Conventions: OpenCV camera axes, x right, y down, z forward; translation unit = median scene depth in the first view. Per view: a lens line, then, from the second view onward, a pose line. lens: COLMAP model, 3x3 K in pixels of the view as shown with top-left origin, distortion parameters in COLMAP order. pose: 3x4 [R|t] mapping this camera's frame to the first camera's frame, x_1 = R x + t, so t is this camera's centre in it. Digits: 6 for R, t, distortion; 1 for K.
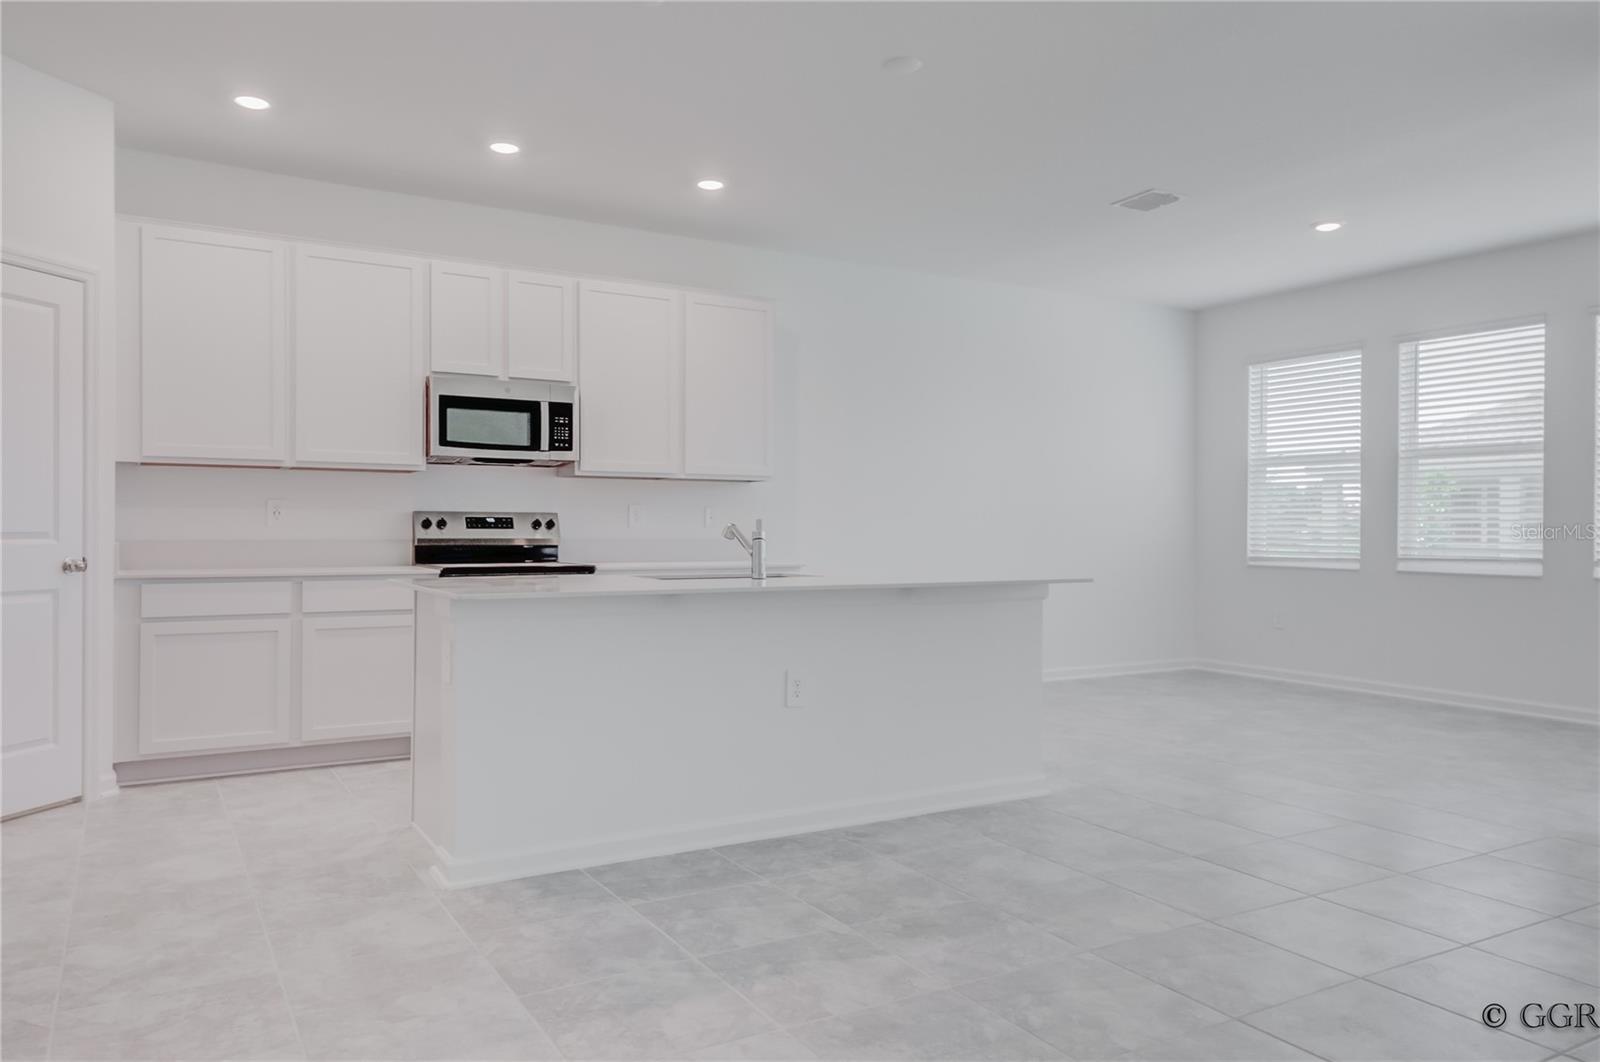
lens RADIAL K [[1114.2, 0, 804.6], [0, 1114.2, 527.0], [0, 0, 1]] dist [0.056930, -0.043524]
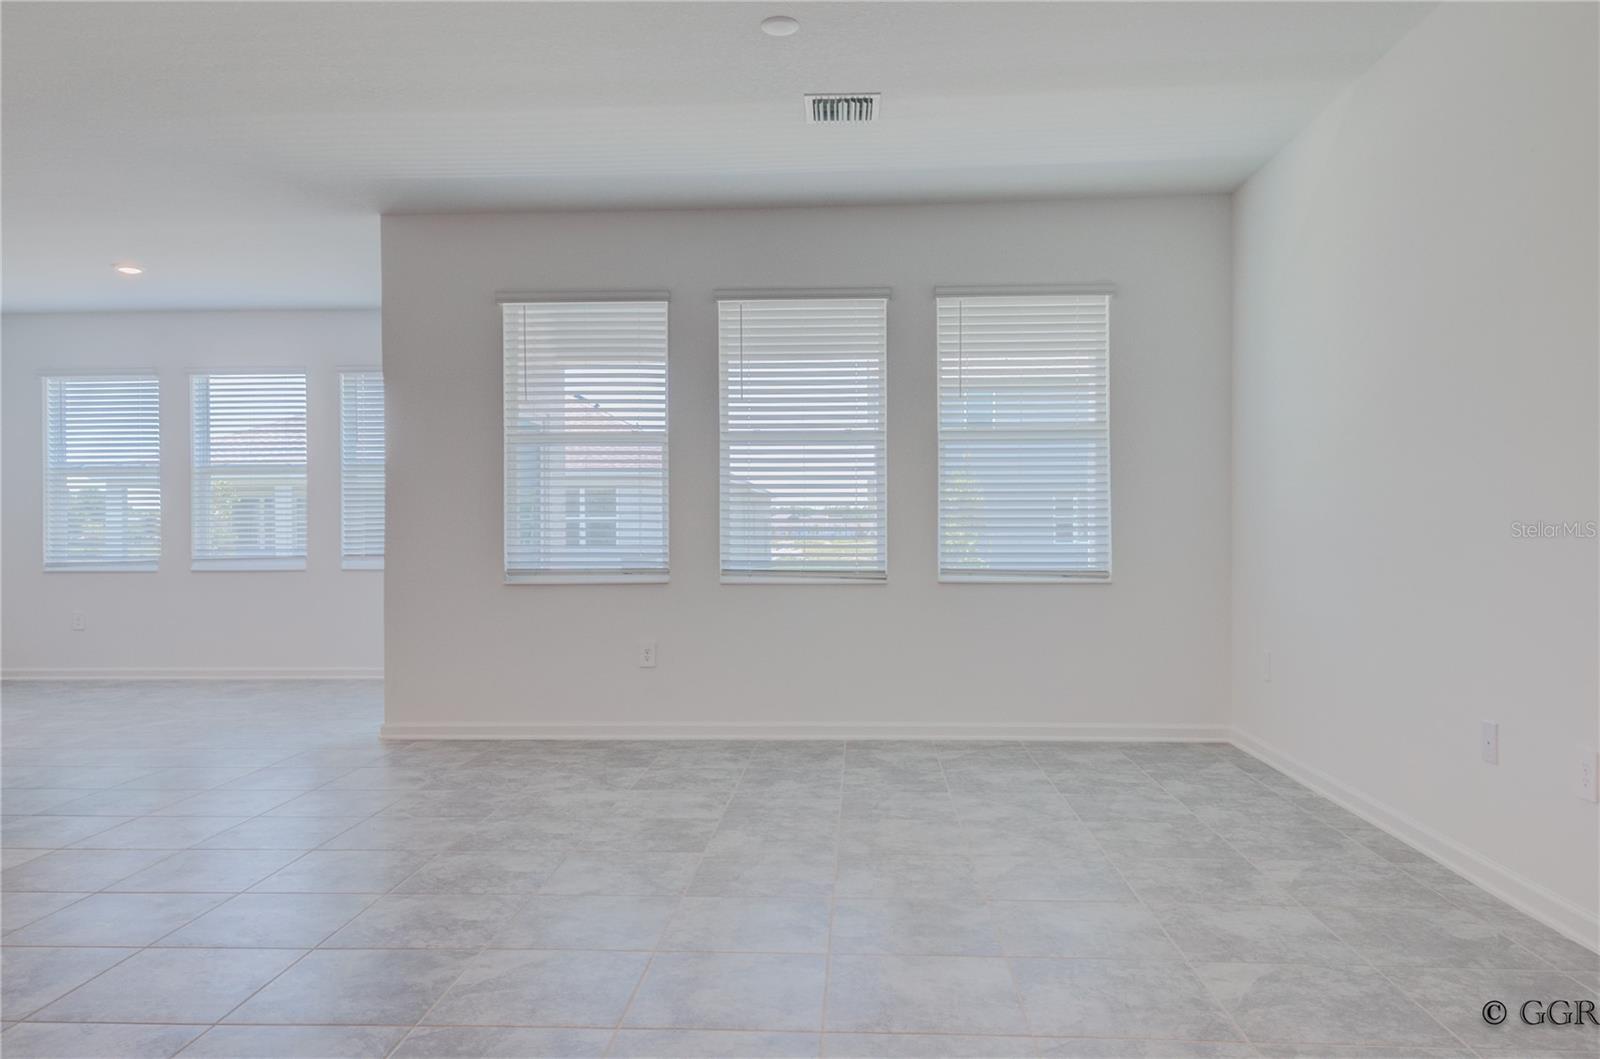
lens RADIAL K [[1114.2, 0, 804.6], [0, 1114.2, 525.5], [0, 0, 1]] dist [0.056930, -0.043524]
pose [[0.548595, -0.006658, 0.836062, -0.130976], [0.009863, 0.999950, 0.001491, -0.003268], [-0.836030, 0.007428, 0.548633, -0.214201]]
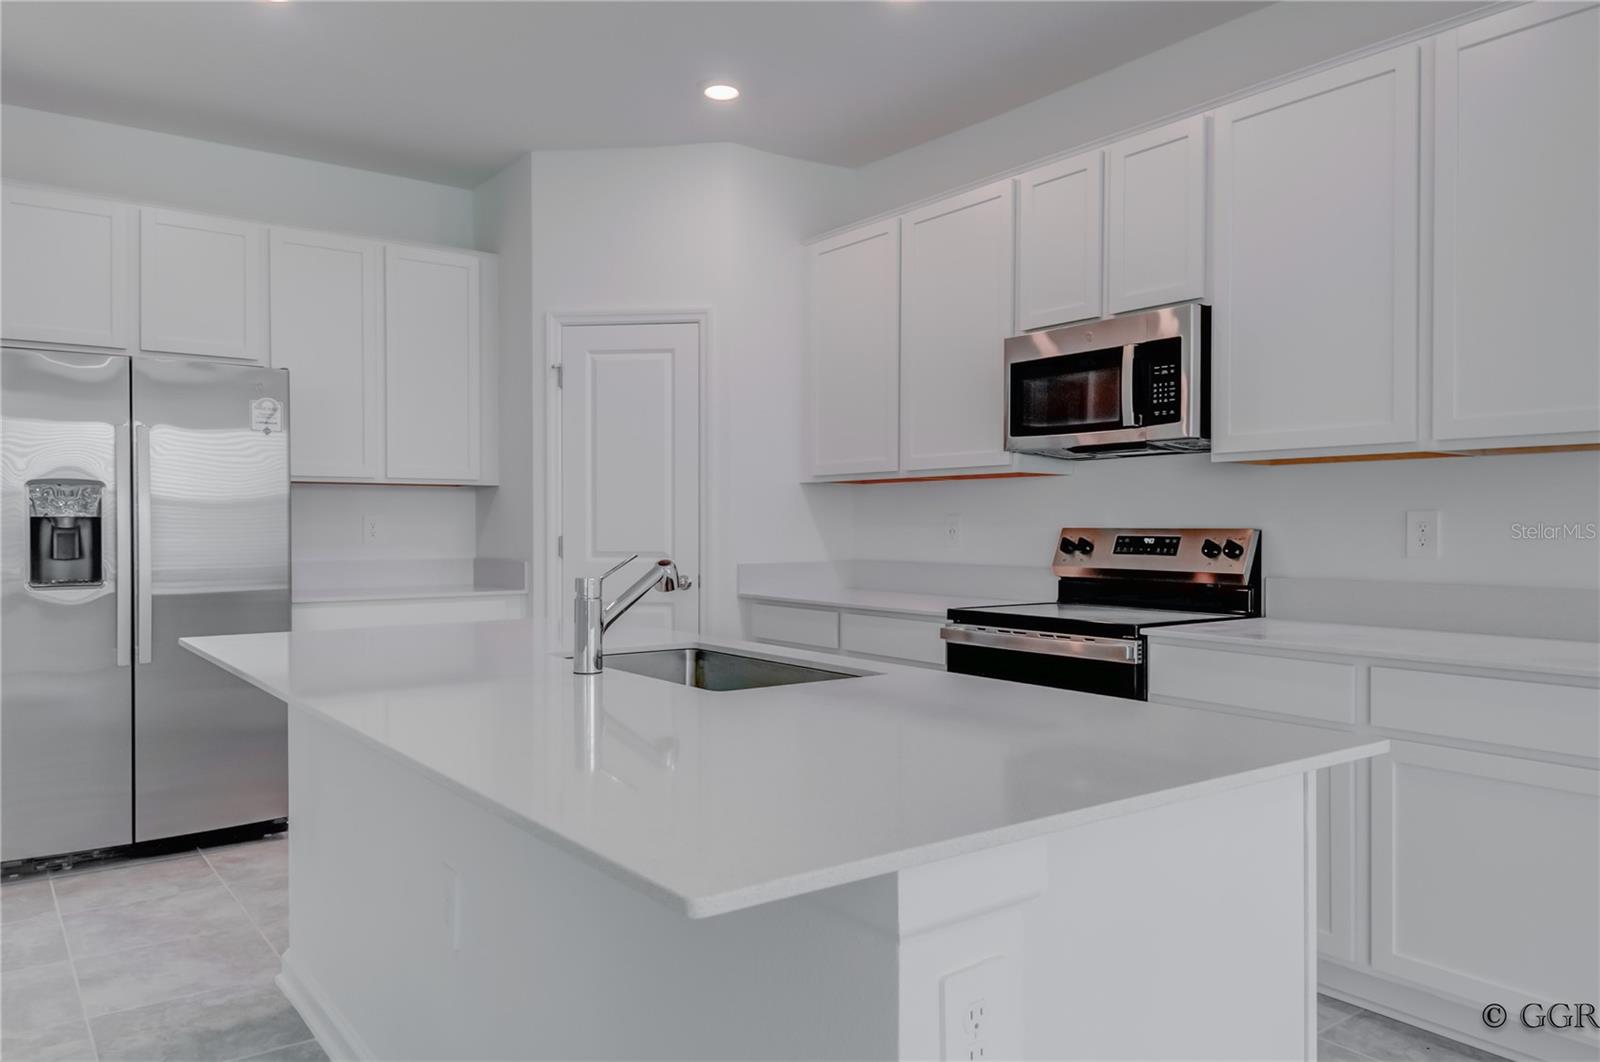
lens RADIAL K [[1114.2, 0, 804.6], [0, 1114.2, 527.0], [0, 0, 1]] dist [0.056930, -0.043524]
pose [[0.117304, -0.004130, -0.993087, 0.333899], [-0.000252, 0.999991, -0.004189, -0.011501], [0.993096, 0.000741, 0.117302, 0.734775]]
